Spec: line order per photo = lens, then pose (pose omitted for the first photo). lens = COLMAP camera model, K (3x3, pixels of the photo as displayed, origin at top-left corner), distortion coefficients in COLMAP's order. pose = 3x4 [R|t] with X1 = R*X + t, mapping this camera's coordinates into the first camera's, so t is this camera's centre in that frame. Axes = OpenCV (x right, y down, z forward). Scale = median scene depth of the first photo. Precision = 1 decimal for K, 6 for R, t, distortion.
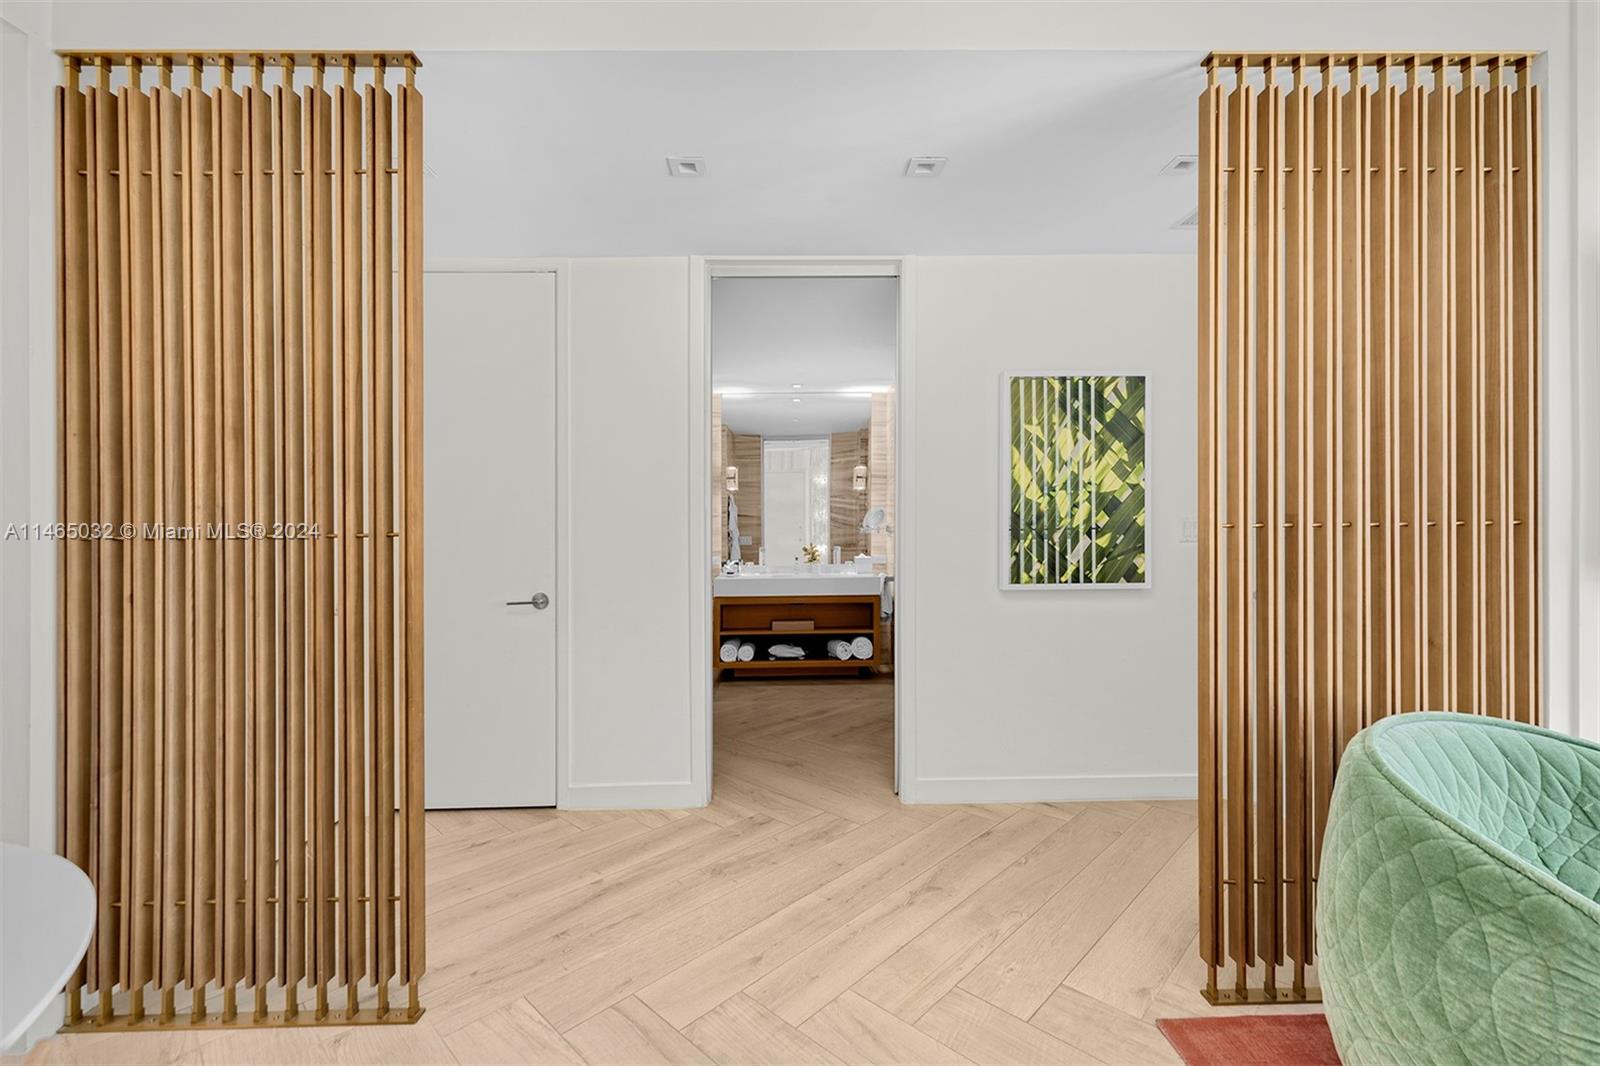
lens RADIAL K [[656.5, 0, 796.4], [0, 656.5, 545.9], [0, 0, 1]] dist [-0.000035, -0.000018]
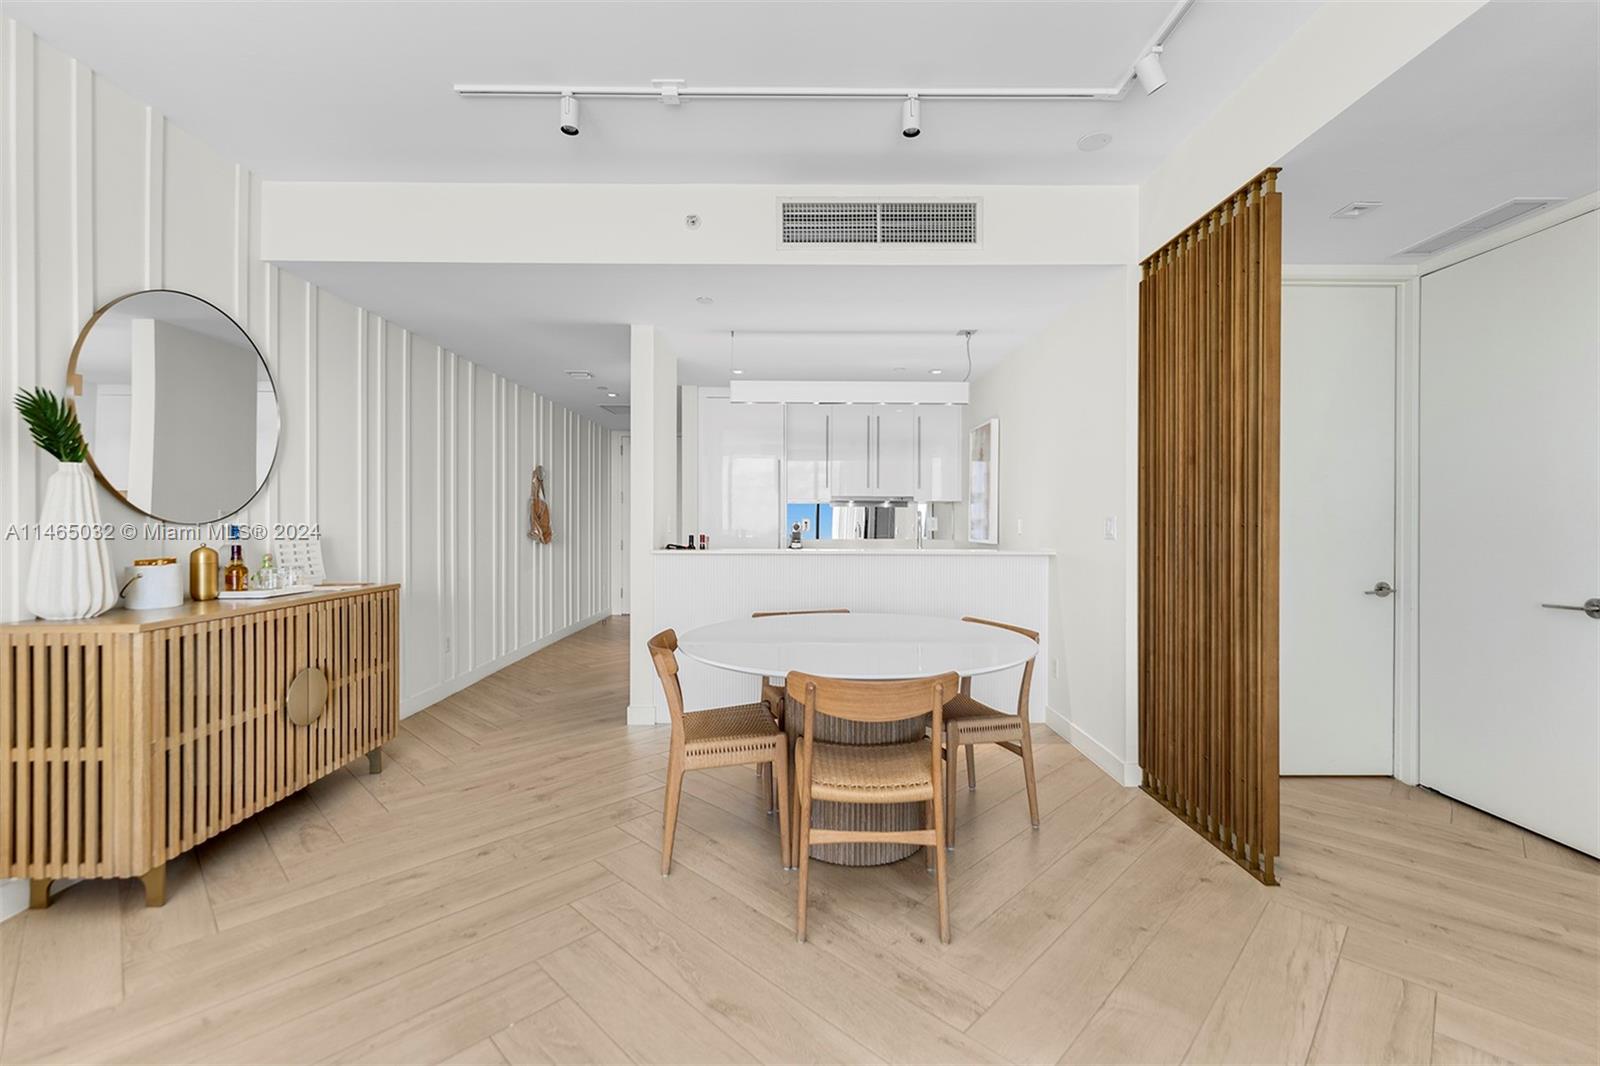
lens RADIAL K [[651.8, 0, 799.2], [0, 651.8, 522.8], [0, 0, 1]] dist [0.002126, 0.000144]
pose [[-0.006776, 0.015707, -0.999854, 0.727966], [-0.009888, 0.999827, 0.015774, -0.028540], [0.999928, 0.009993, -0.006620, 0.040550]]
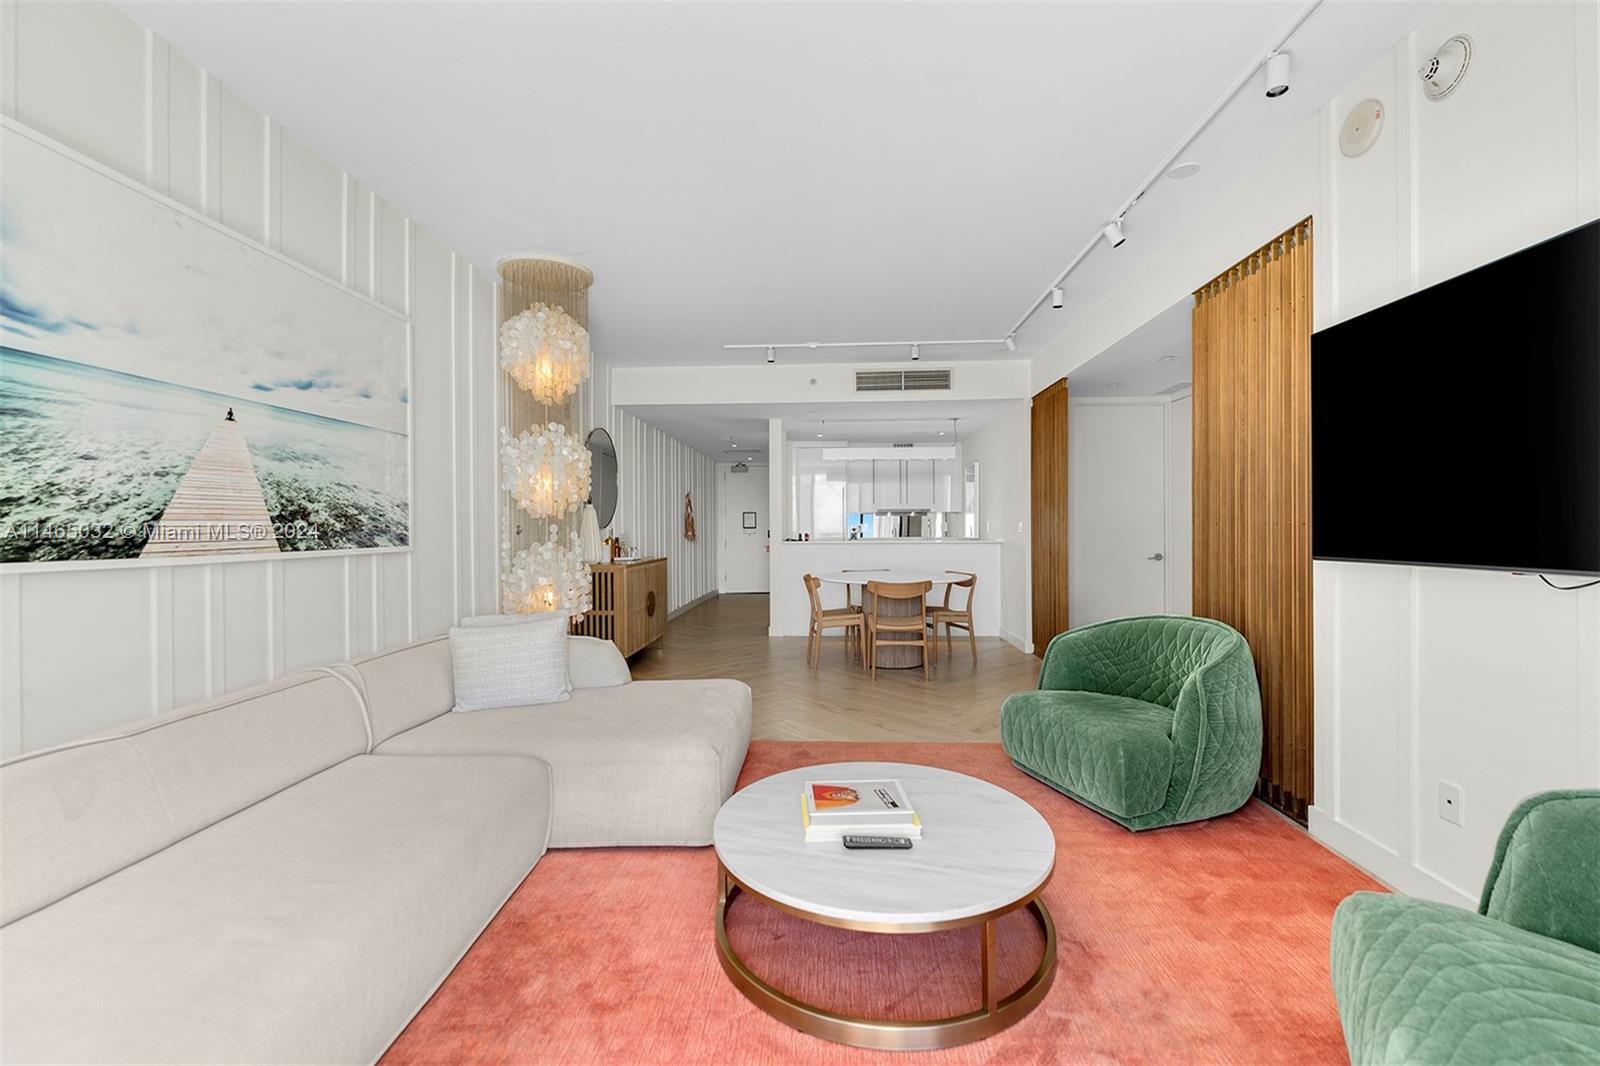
lens RADIAL K [[651.8, 0, 799.2], [0, 651.8, 522.8], [0, 0, 1]] dist [0.002126, 0.000144]
pose [[-0.063796, 0.007048, -0.997938, 2.573961], [-0.001352, 0.999974, 0.007149, -0.042947], [0.997962, 0.001806, -0.063784, -0.103168]]
